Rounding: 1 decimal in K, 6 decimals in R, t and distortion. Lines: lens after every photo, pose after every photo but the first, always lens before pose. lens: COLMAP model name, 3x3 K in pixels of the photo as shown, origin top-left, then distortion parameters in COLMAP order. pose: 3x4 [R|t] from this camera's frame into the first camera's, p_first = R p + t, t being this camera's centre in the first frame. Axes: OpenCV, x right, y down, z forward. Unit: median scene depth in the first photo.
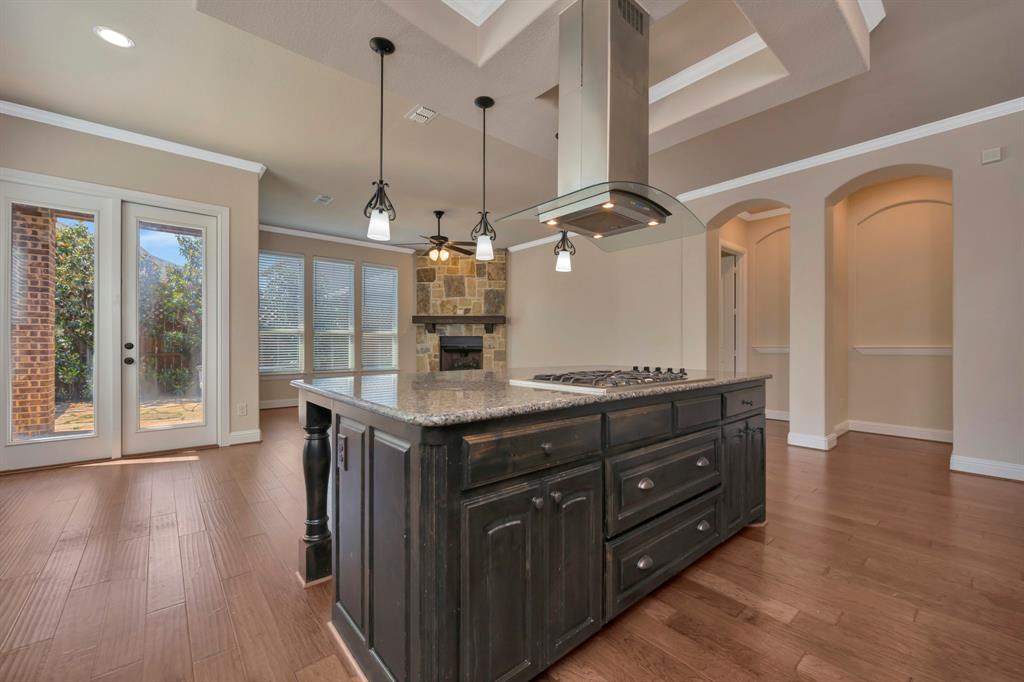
lens RADIAL K [[417.1, 0, 517.4], [0, 417.1, 344.5], [0, 0, 1]] dist [-0.000374, -0.000035]
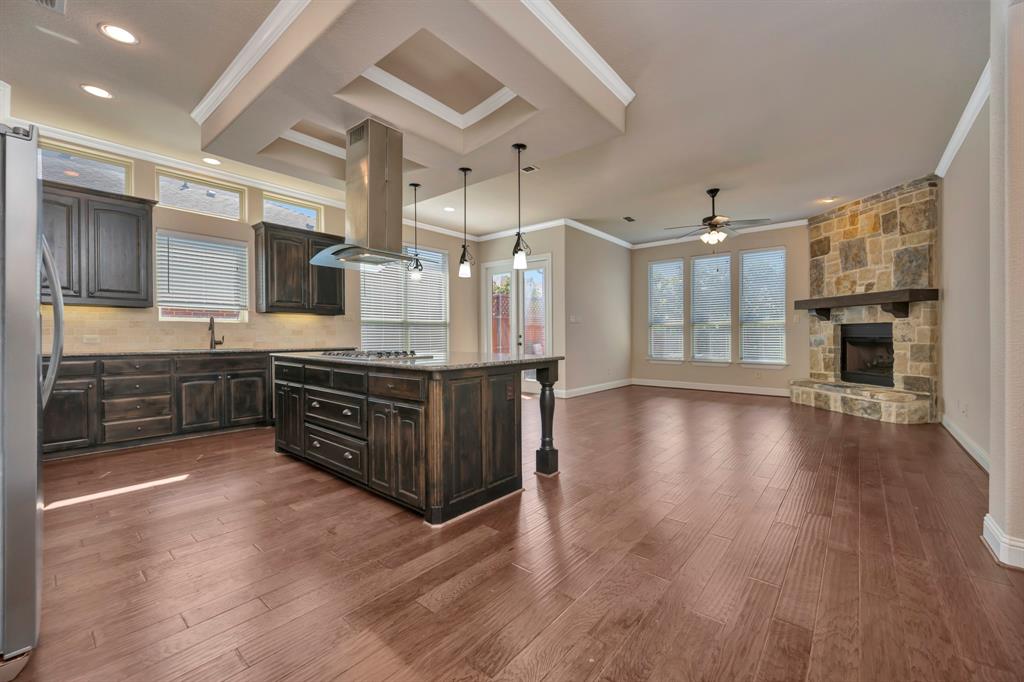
lens RADIAL K [[412.5, 0, 515.6], [0, 412.5, 336.7], [0, 0, 1]] dist [-0.000031, 0.000125]
pose [[0.166984, 0.000804, -0.985959, 0.457385], [0.001379, 0.999998, 0.001049, 0.001193], [0.985959, -0.001535, 0.166983, 0.306704]]
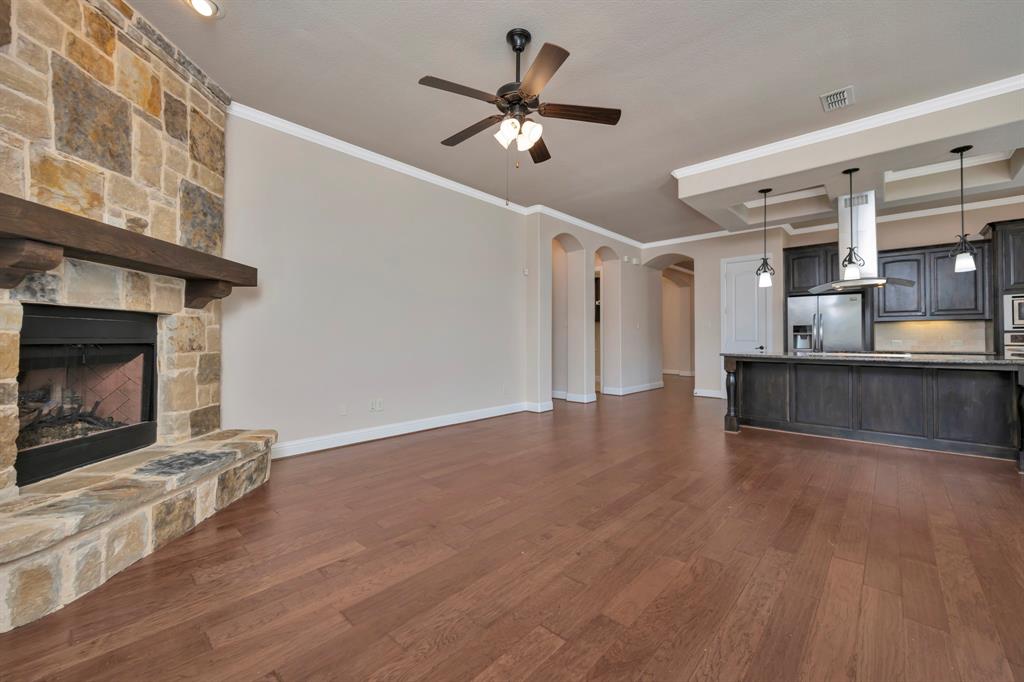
lens RADIAL K [[410.7, 0, 513.9], [0, 410.7, 332.4], [0, 0, 1]] dist [-0.001644, -0.000131]
pose [[-0.120258, 0.014013, 0.992644, -0.444476], [-0.002291, 0.999894, -0.014393, -0.001103], [-0.992740, -0.004005, -0.120213, 0.767302]]
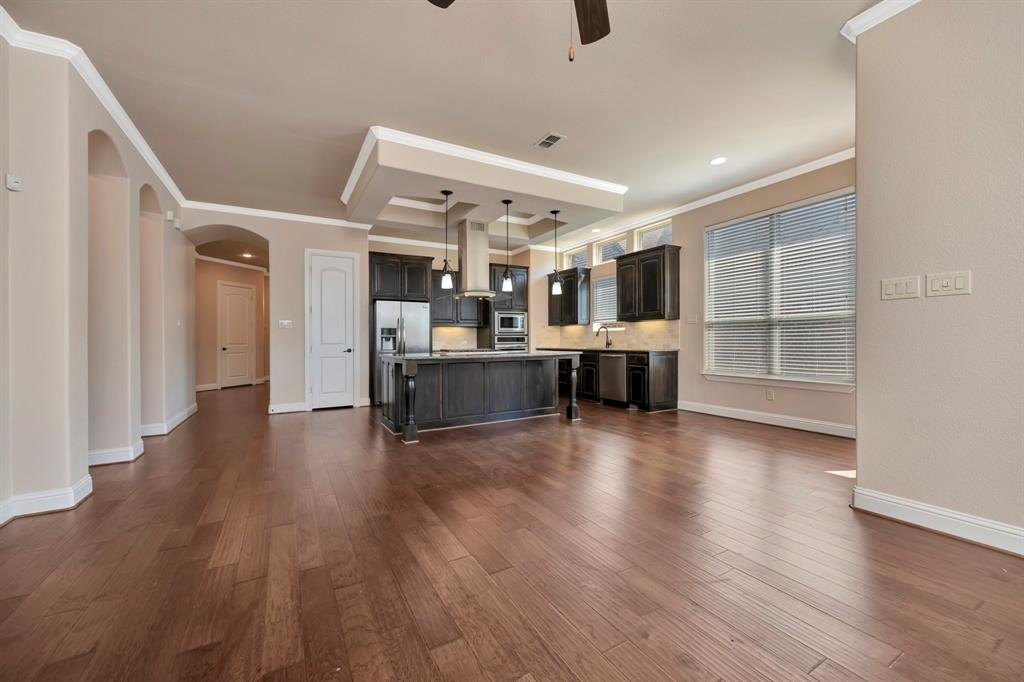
lens RADIAL K [[402.5, 0, 516.6], [0, 402.5, 337.4], [0, 0, 1]] dist [-0.000081, -0.000049]
pose [[-0.983015, 0.010169, 0.183245, -0.143720], [0.008998, 0.999933, -0.007218, -0.000217], [-0.183306, -0.005447, -0.983041, 0.879725]]
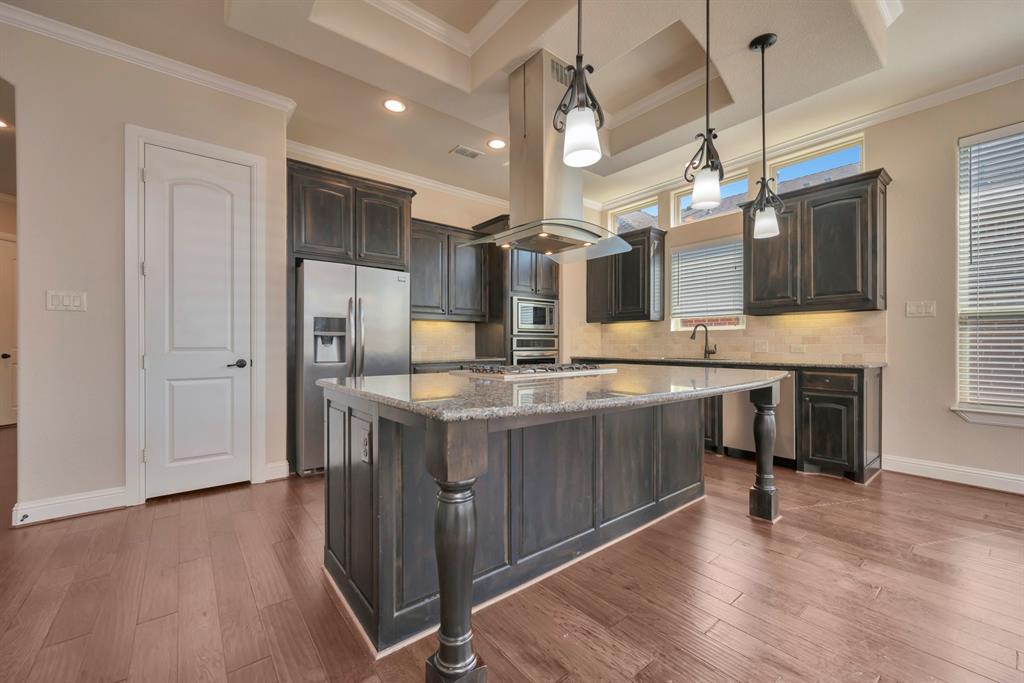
lens RADIAL K [[407.9, 0, 514.5], [0, 407.9, 344.8], [0, 0, 1]] dist [-0.005911, 0.000157]
pose [[-0.999670, 0.000369, 0.025697, 0.062594], [0.000406, 0.999999, 0.001424, -0.000772], [-0.025696, 0.001434, -0.999669, 0.532914]]
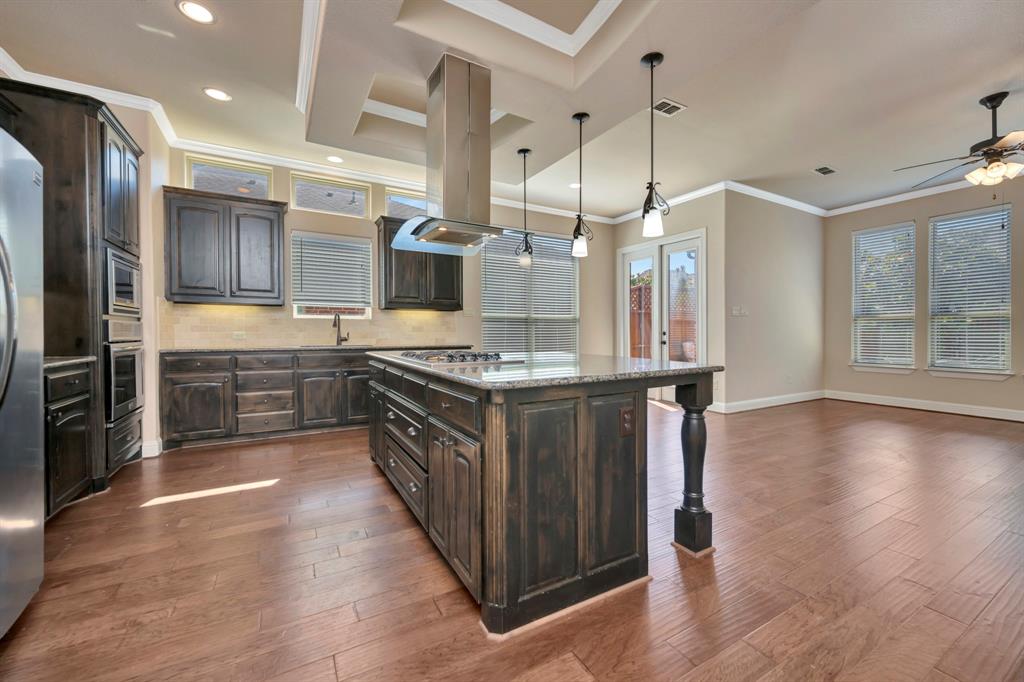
lens RADIAL K [[406.4, 0, 515.2], [0, 406.4, 336.6], [0, 0, 1]] dist [-0.003069, -0.000375]
pose [[-0.187103, 0.008851, -0.982300, 0.340692], [-0.000036, 0.999959, 0.009017, 0.000606], [0.982340, 0.001722, -0.187095, 0.340448]]
